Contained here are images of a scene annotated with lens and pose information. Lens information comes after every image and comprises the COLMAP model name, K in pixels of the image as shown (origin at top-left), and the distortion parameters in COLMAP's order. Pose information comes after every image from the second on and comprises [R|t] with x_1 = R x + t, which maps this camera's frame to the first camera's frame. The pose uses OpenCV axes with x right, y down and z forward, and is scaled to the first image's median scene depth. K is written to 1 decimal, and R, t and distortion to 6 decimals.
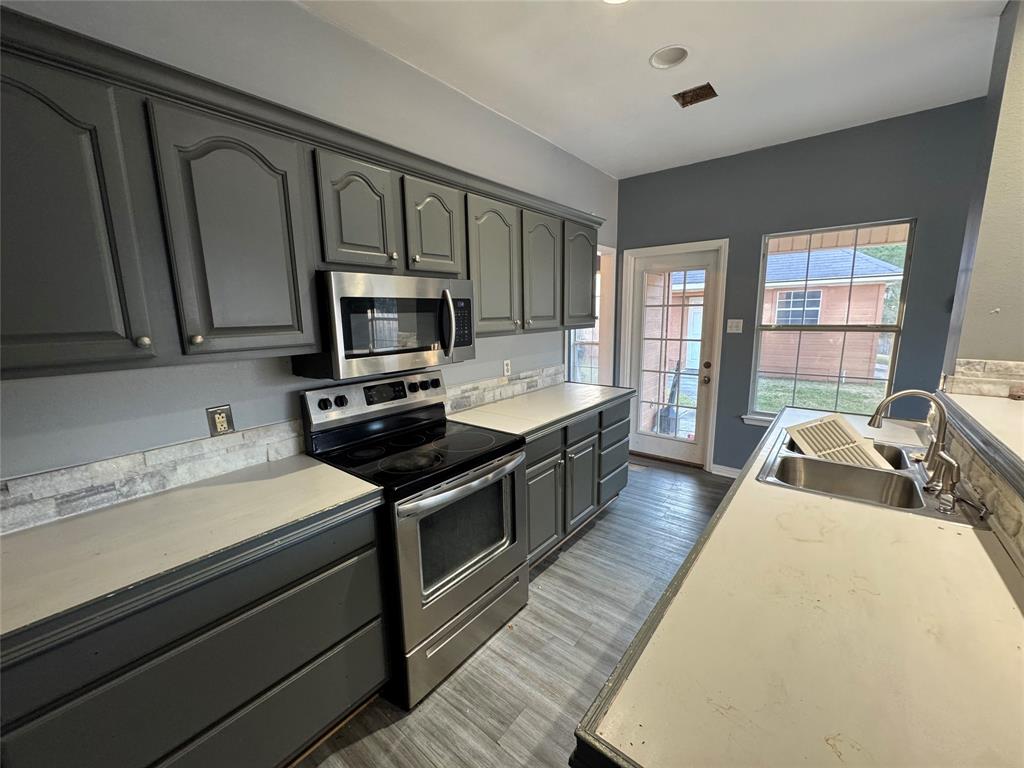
lens RADIAL K [[407.6, 0, 512.0], [0, 407.6, 384.0], [0, 0, 1]] dist [-0.002114, -0.000306]
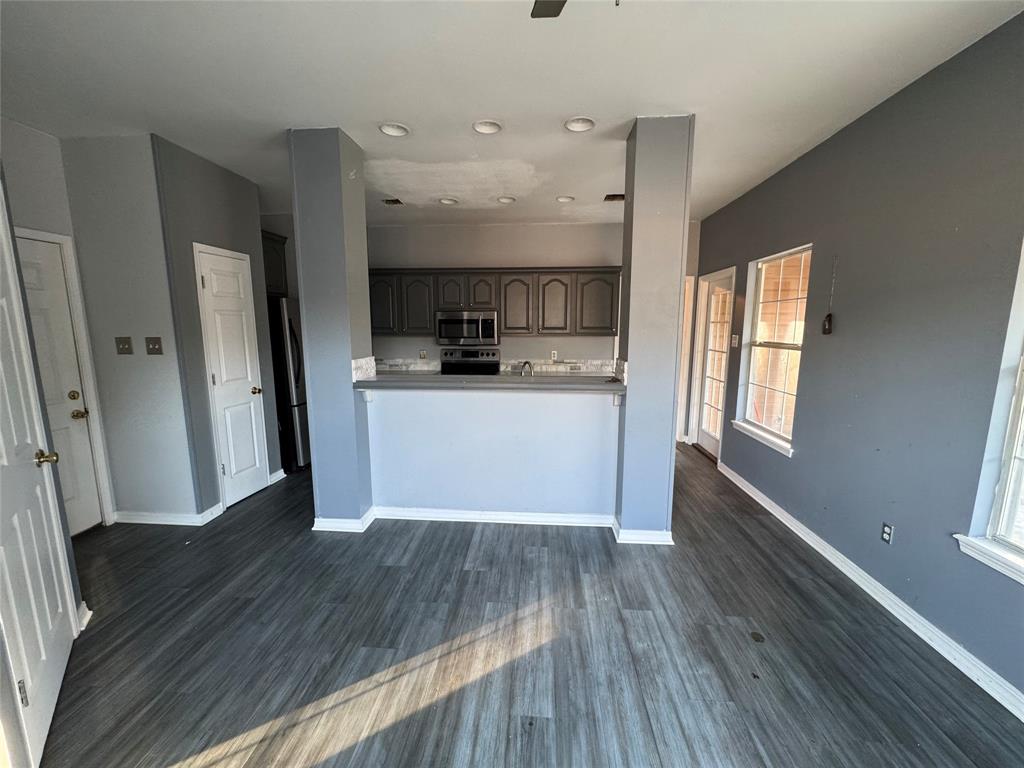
lens RADIAL K [[407.6, 0, 512.0], [0, 407.6, 384.0], [0, 0, 1]] dist [-0.002114, -0.000306]
pose [[0.566020, 0.139181, -0.812558, 1.542560], [-0.155893, 0.985933, 0.060284, 0.006710], [0.809518, 0.092550, 0.579754, -0.218550]]
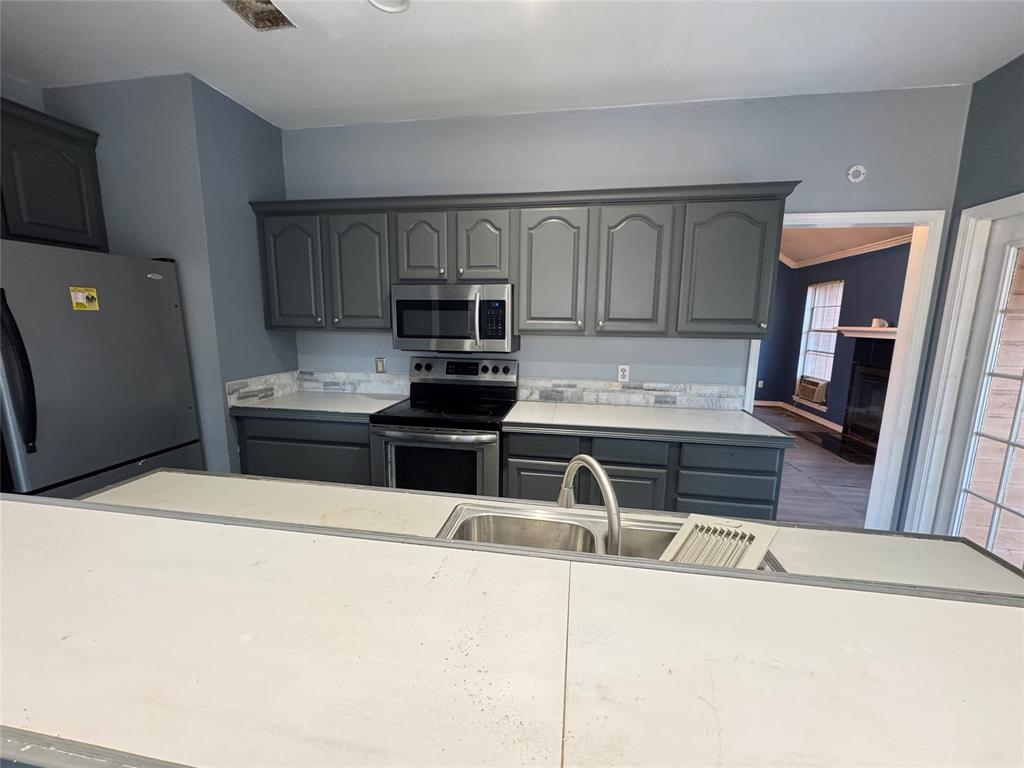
lens RADIAL K [[407.6, 0, 512.0], [0, 407.6, 384.0], [0, 0, 1]] dist [-0.002114, -0.000306]
pose [[0.489873, 0.161211, -0.856759, 0.749589], [-0.174078, 0.981051, 0.085065, -0.057613], [0.854237, 0.107472, 0.508653, 0.343715]]
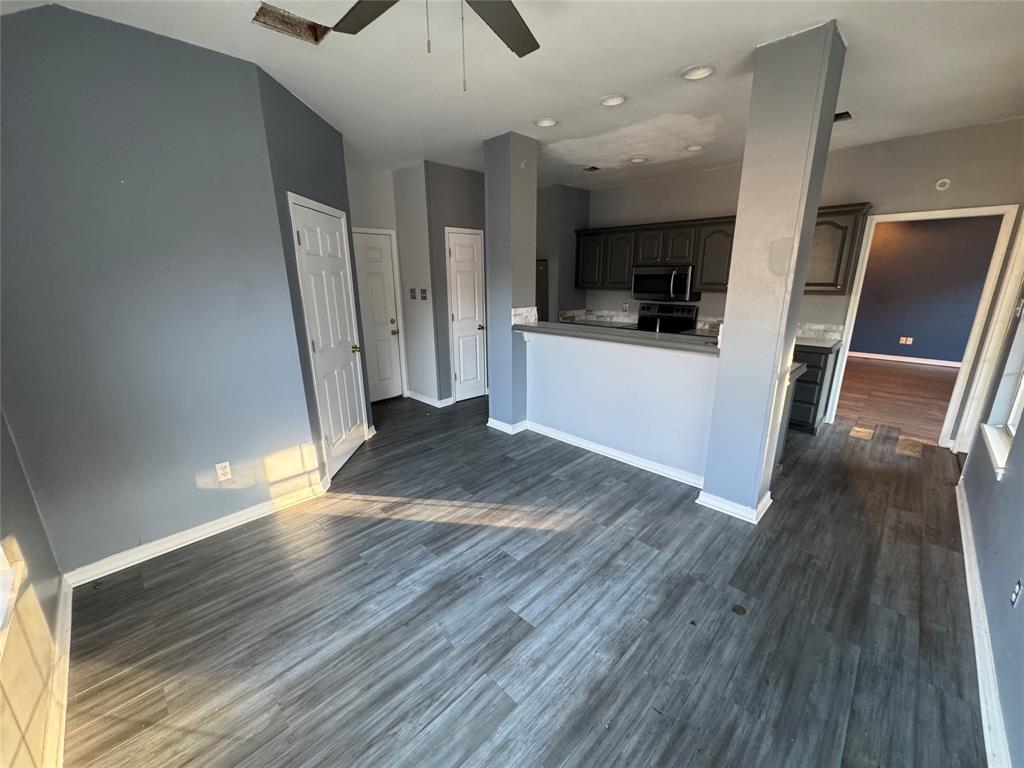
lens RADIAL K [[407.6, 0, 512.0], [0, 407.6, 384.0], [0, 0, 1]] dist [-0.002114, -0.000306]
pose [[-0.101613, 0.275132, -0.956022, 1.900299], [-0.166875, 0.942665, 0.289025, -0.094575], [0.980728, 0.188905, -0.049874, 0.186656]]
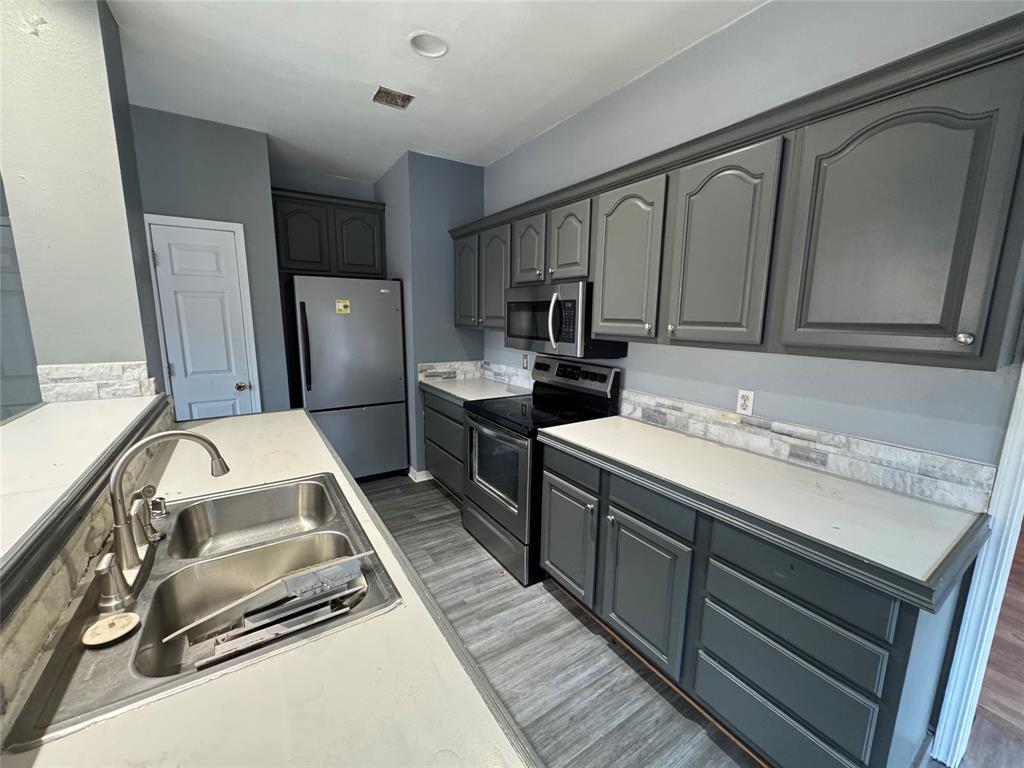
lens RADIAL K [[407.6, 0, 512.0], [0, 407.6, 384.0], [0, 0, 1]] dist [-0.002114, -0.000306]
pose [[-0.308173, 0.175175, -0.935063, 0.774297], [-0.175389, 0.955590, 0.236824, -0.172847], [0.935023, 0.236983, -0.263763, 0.918565]]
